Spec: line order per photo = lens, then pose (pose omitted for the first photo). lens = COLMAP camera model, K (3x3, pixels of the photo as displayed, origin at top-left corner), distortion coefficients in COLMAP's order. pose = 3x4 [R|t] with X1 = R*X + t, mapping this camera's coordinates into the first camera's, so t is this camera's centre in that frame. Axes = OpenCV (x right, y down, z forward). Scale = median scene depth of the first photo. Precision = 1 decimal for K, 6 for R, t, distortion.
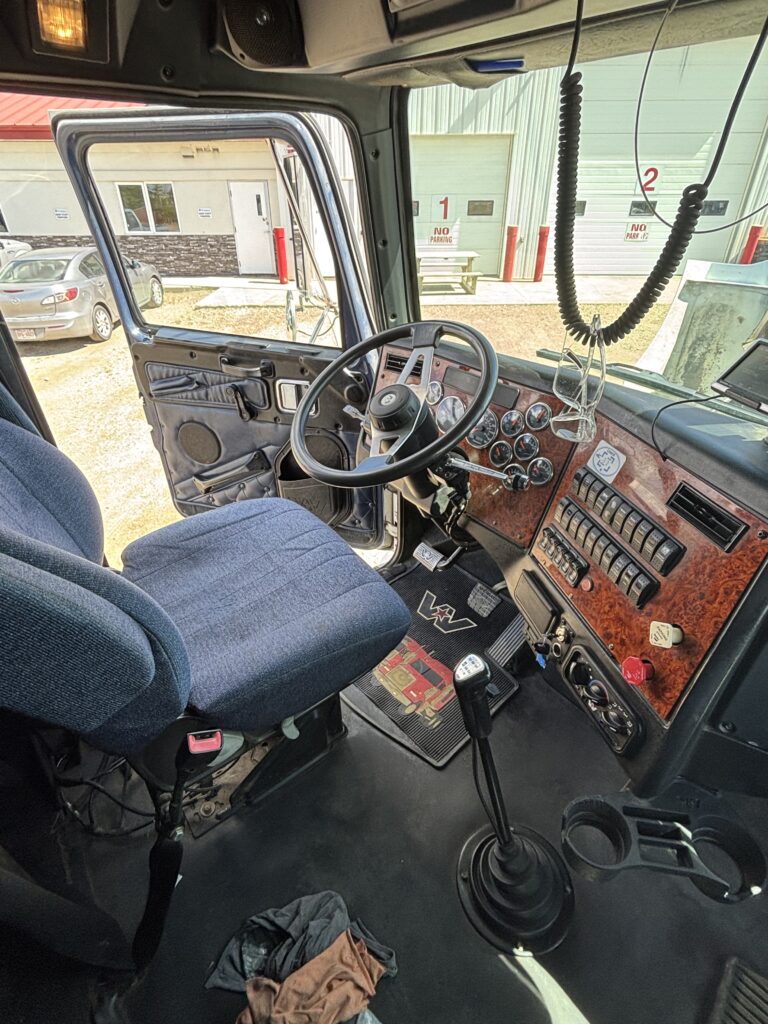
lens RADIAL K [[509.2, 0, 383.7], [0, 509.2, 512.2], [0, 0, 1]] dist [0.002955, -0.002557]
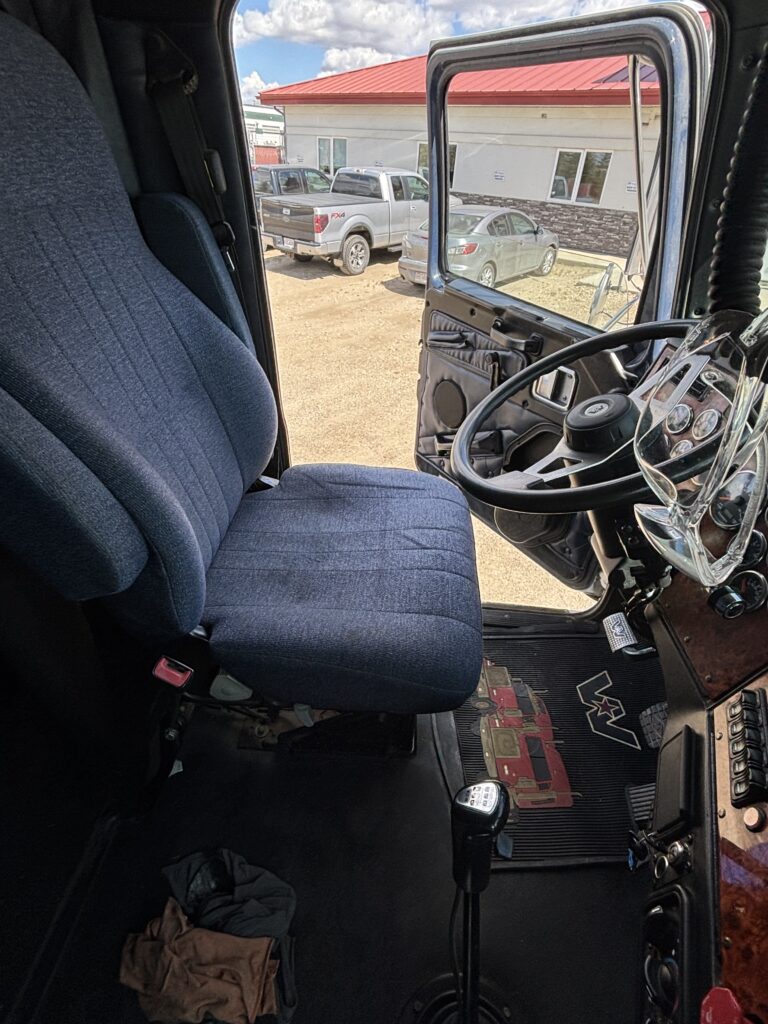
lens RADIAL K [[509.2, 0, 383.3], [0, 509.2, 513.3], [0, 0, 1]] dist [0.002955, -0.002557]
pose [[0.756946, 0.410414, -0.508521, 0.126668], [-0.390664, 0.908011, 0.151319, -0.048657], [0.523846, 0.084120, 0.847649, 0.147165]]
